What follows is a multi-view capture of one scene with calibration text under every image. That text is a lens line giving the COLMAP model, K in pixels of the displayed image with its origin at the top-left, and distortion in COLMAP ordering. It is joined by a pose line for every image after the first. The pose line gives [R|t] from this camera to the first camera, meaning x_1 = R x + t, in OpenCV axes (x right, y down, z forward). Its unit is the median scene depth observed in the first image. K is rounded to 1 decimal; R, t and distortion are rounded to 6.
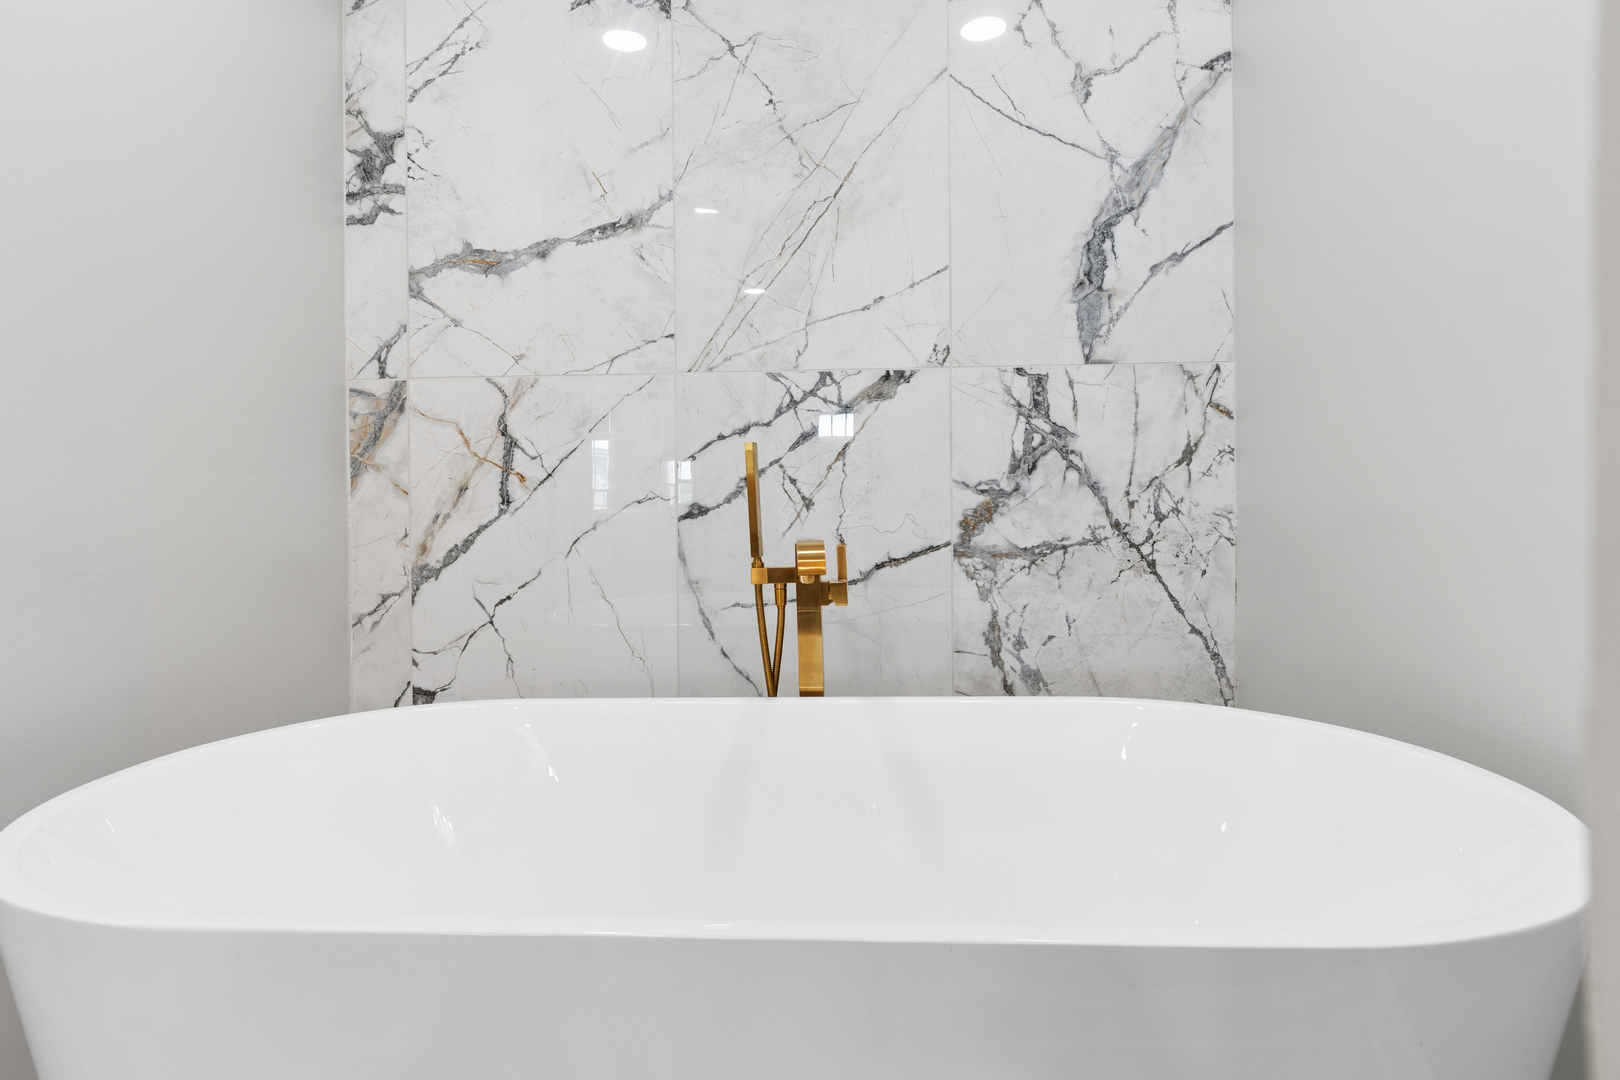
lens RADIAL K [[860.2, 0, 814.0], [0, 860.2, 520.6], [0, 0, 1]] dist [-0.000560, -0.001436]
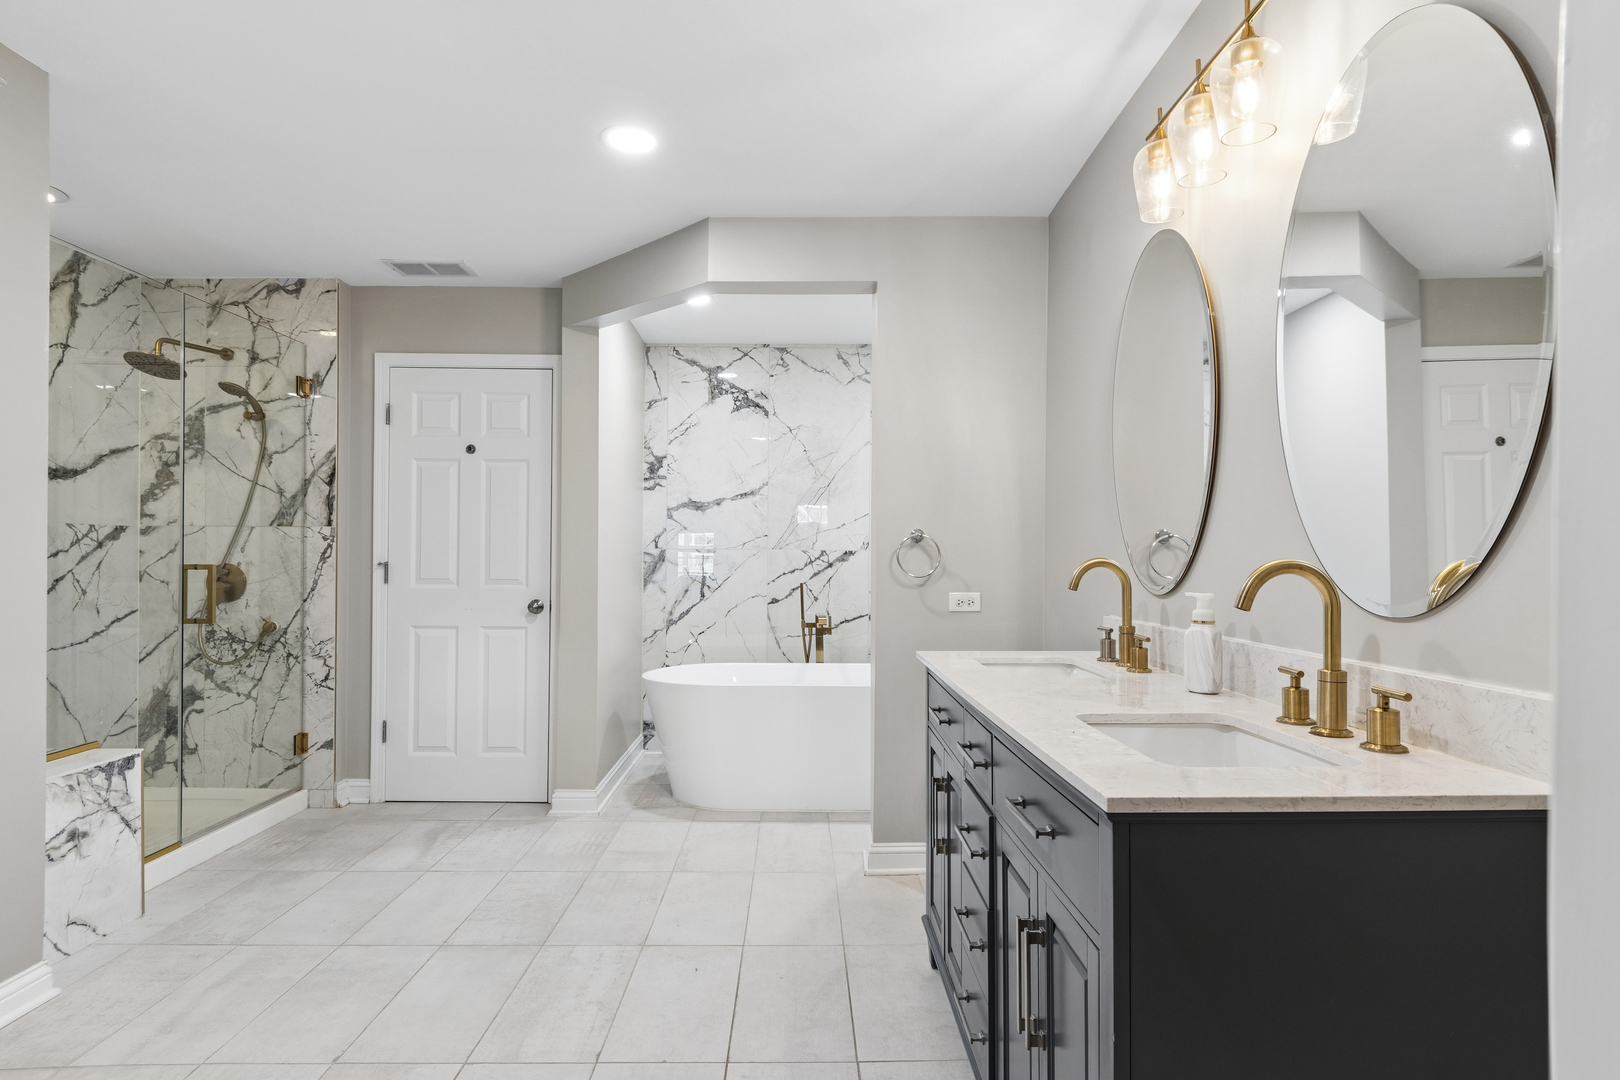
lens RADIAL K [[860.2, 0, 814.0], [0, 860.2, 520.6], [0, 0, 1]] dist [-0.000560, -0.001436]
pose [[0.999178, 0.020068, 0.035225, -0.111441], [-0.017945, 0.998061, -0.059599, -0.102627], [-0.036353, 0.058918, 0.997601, -1.688820]]
